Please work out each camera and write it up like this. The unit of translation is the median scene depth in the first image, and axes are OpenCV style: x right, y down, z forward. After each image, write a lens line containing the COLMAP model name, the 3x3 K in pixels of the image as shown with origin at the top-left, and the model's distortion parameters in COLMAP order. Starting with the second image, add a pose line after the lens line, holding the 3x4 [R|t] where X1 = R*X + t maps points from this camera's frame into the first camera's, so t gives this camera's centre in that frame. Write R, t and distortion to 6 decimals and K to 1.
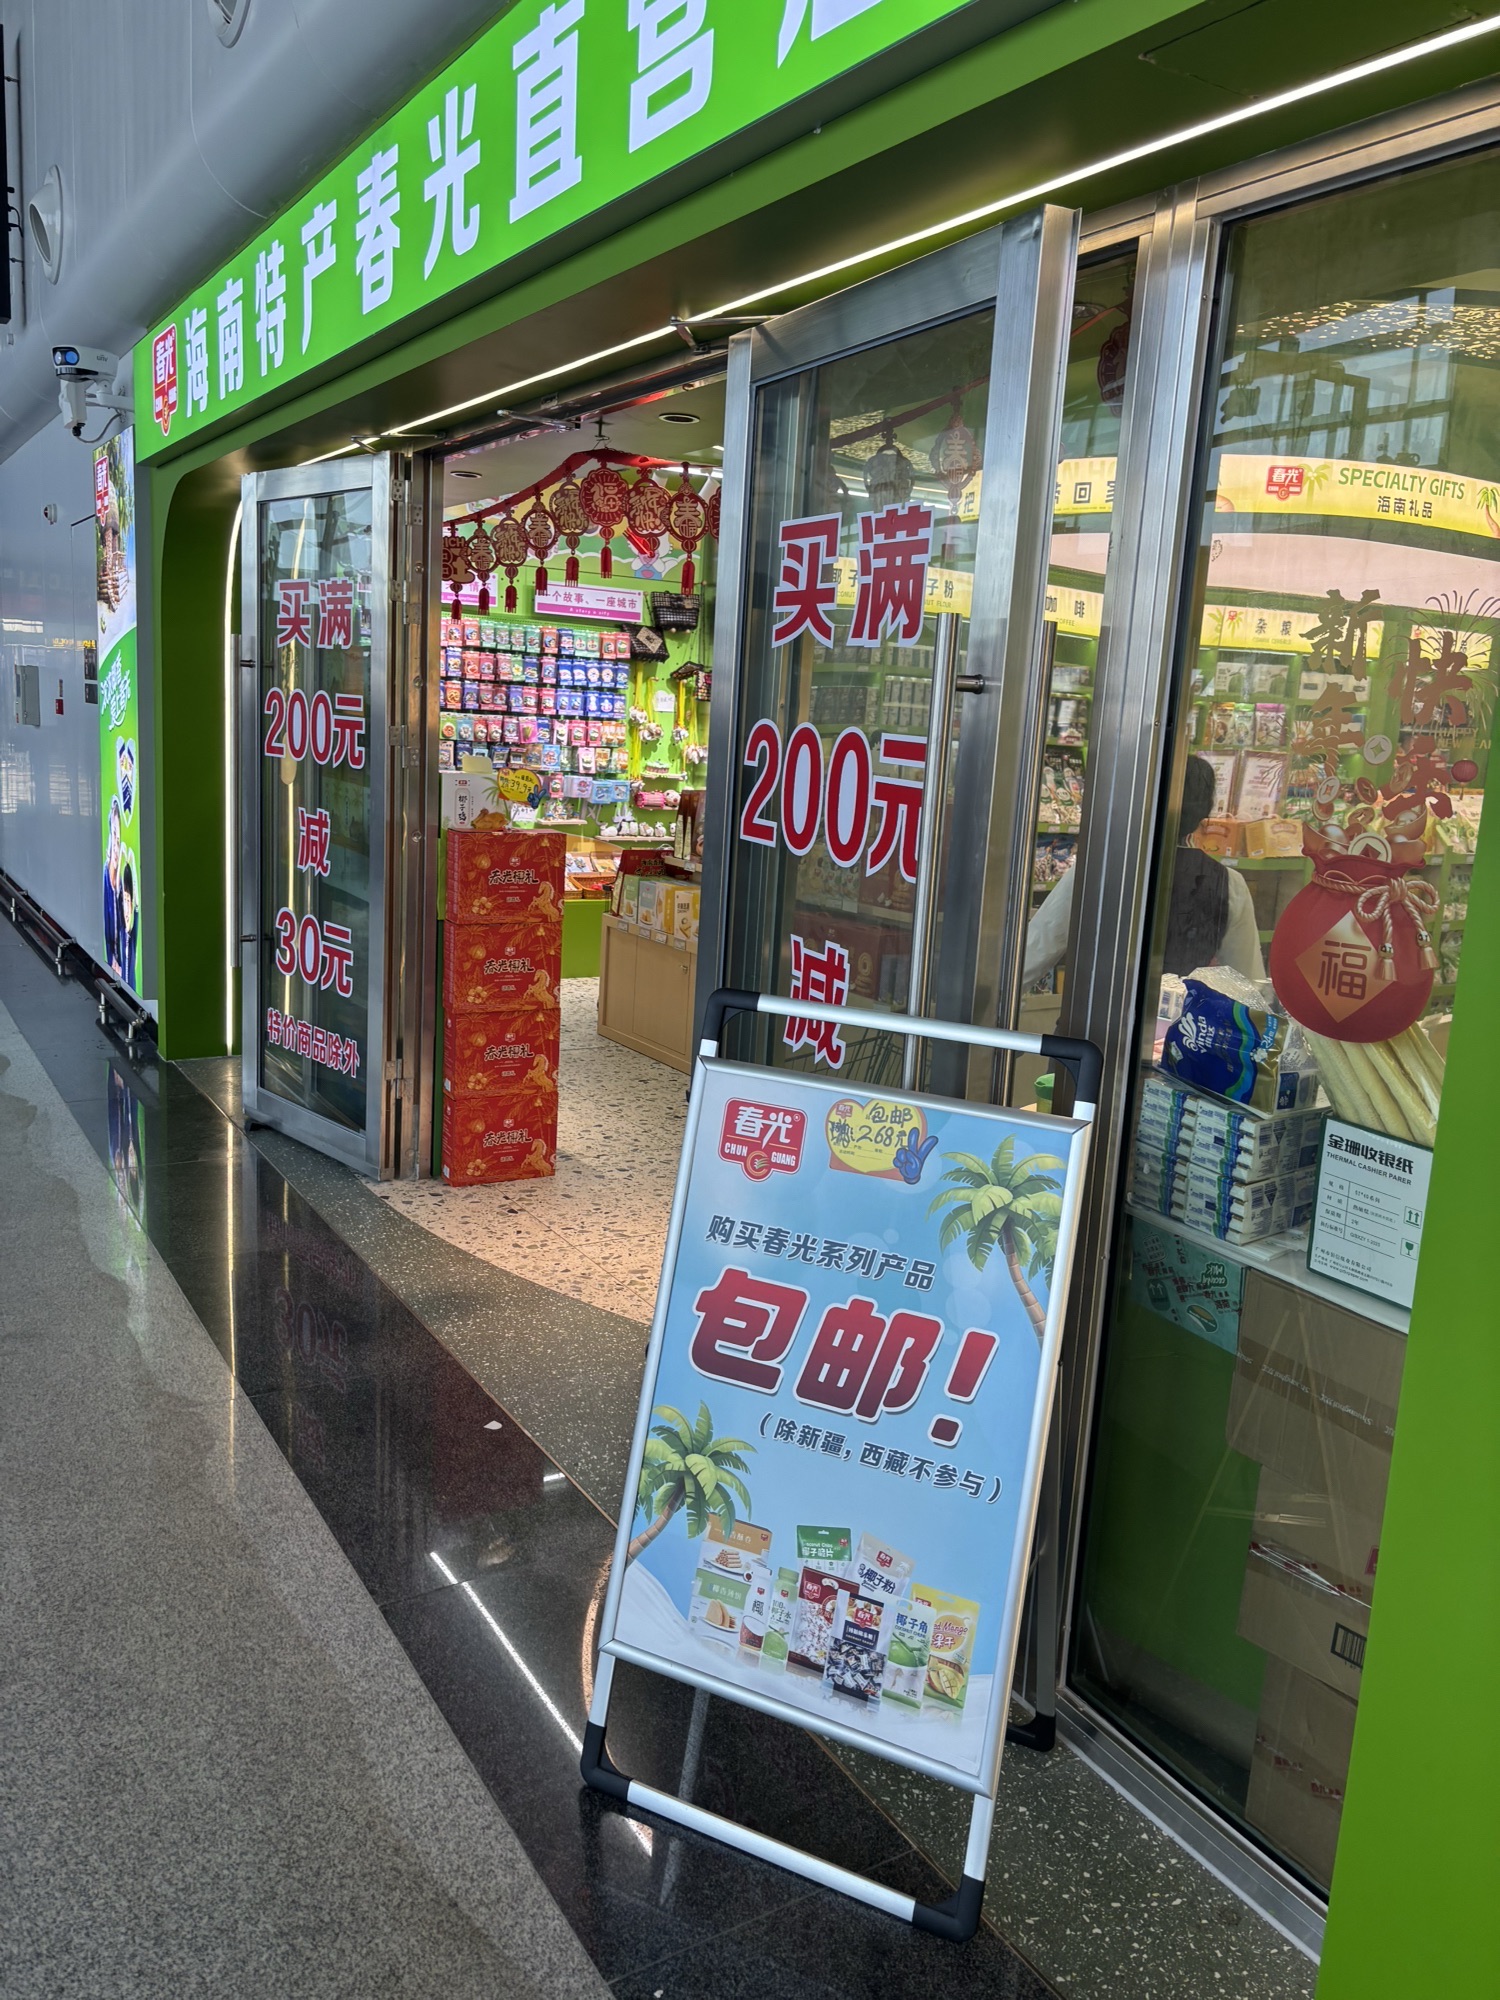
lens RADIAL K [[1498.1, 0, 743.8], [0, 1498.1, 1002.1], [0, 0, 1]] dist [0.032340, 0.007917]
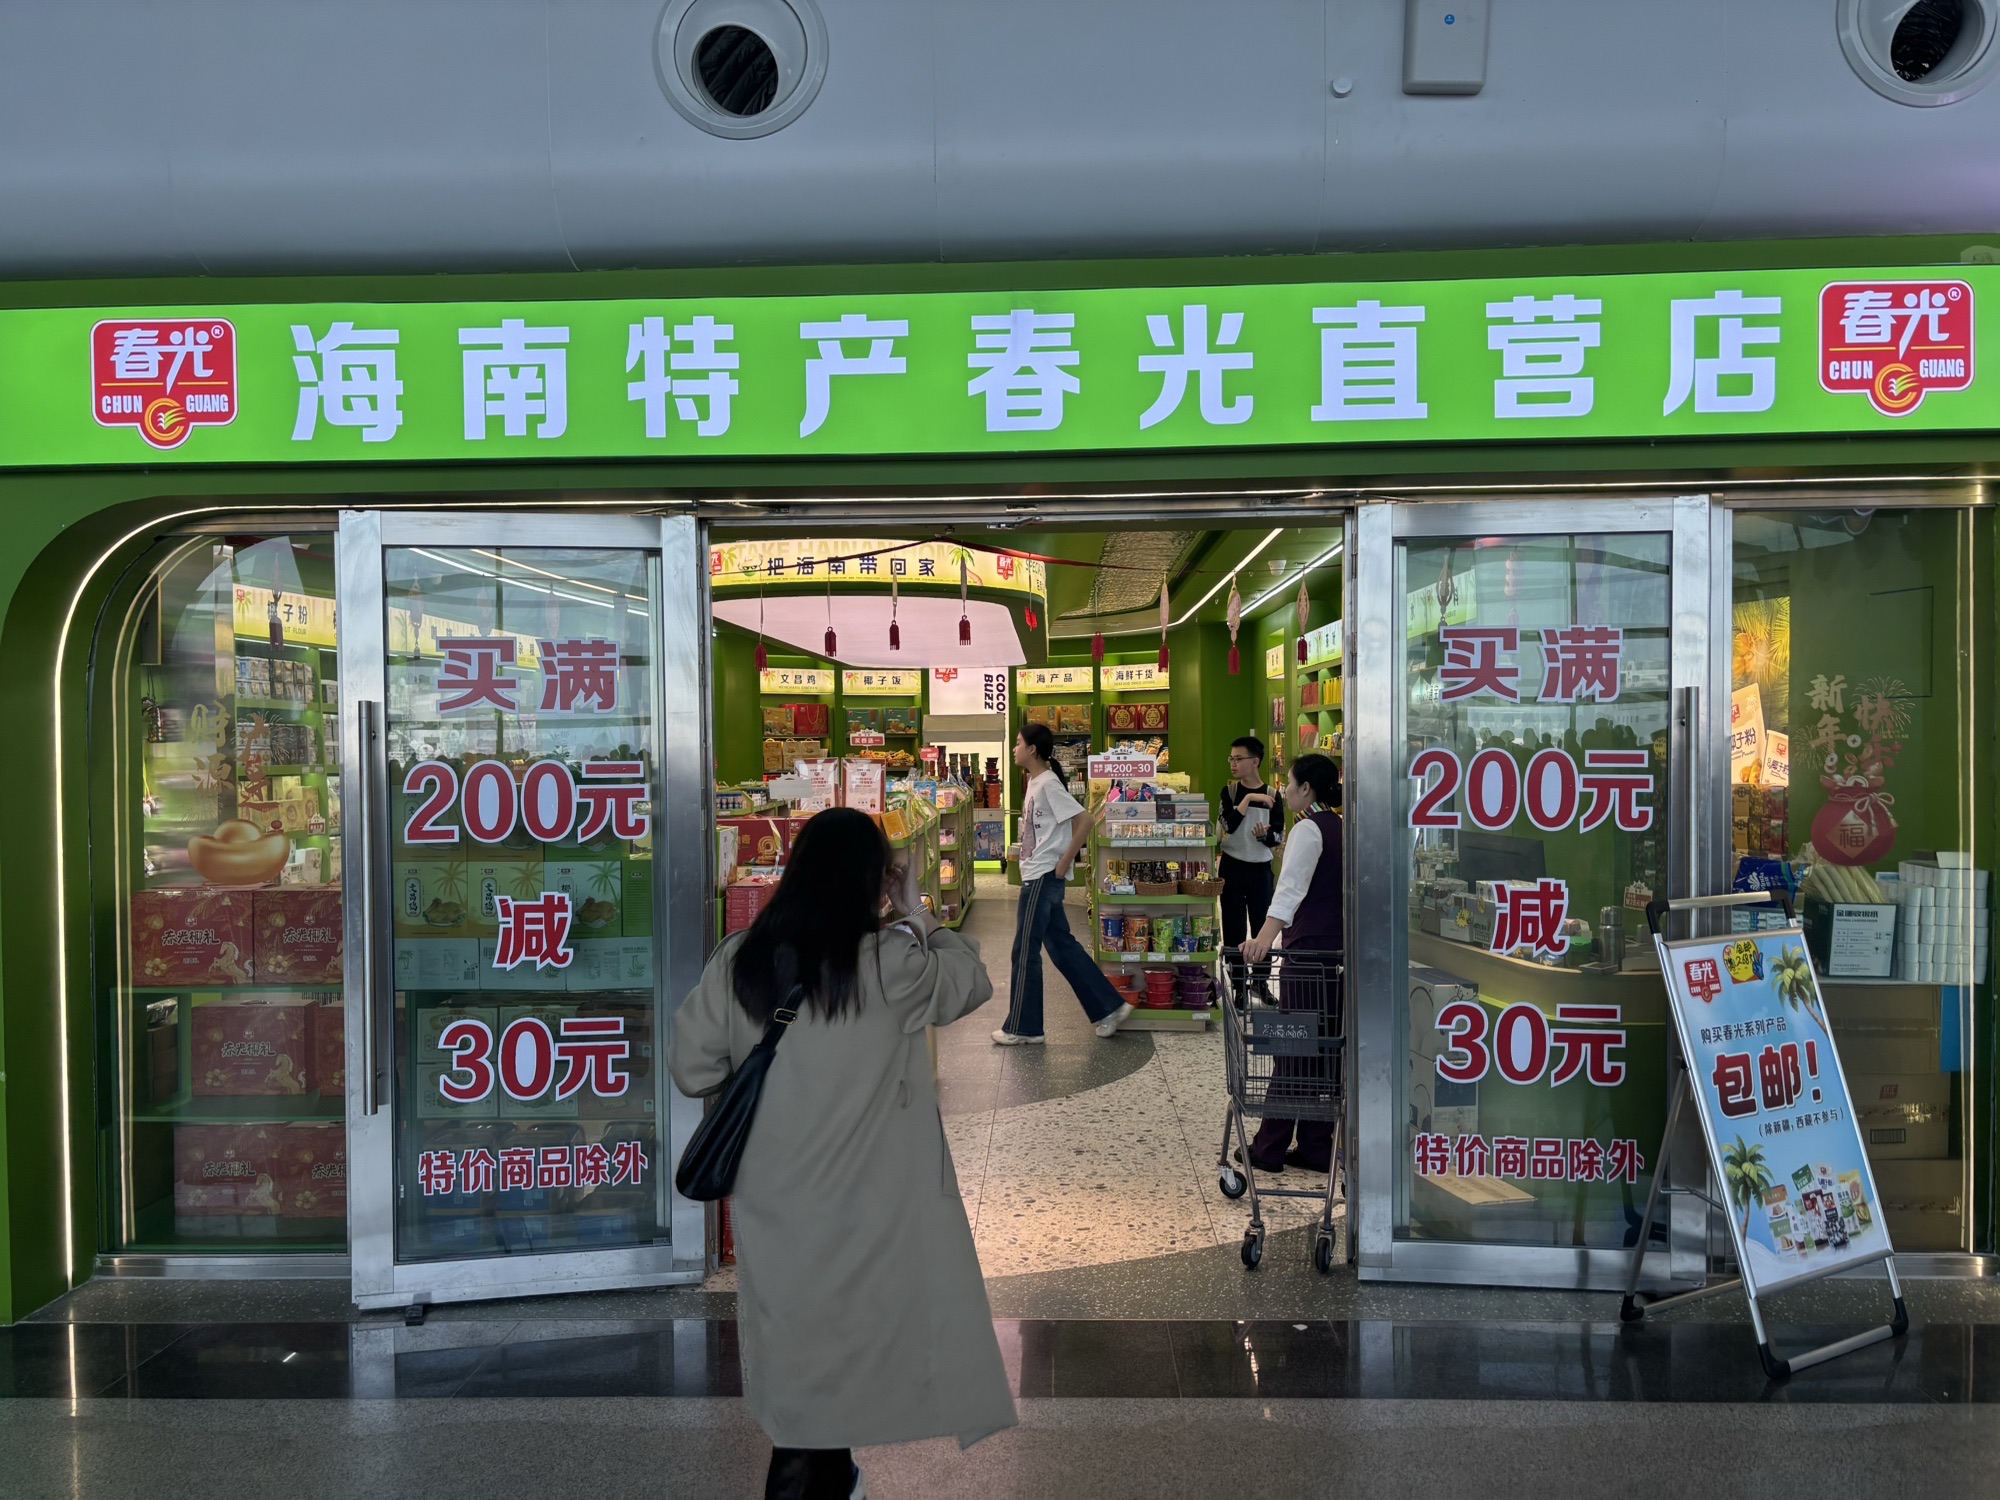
lens RADIAL K [[1498.1, 0, 1000.1], [0, 1498.1, 794.5], [0, 0, 1]] dist [0.032340, 0.007917]
pose [[0.548488, -0.095779, 0.830655, -1.947109], [0.199487, 0.979721, -0.018755, -0.260672], [-0.812014, 0.175992, 0.556472, 0.658607]]
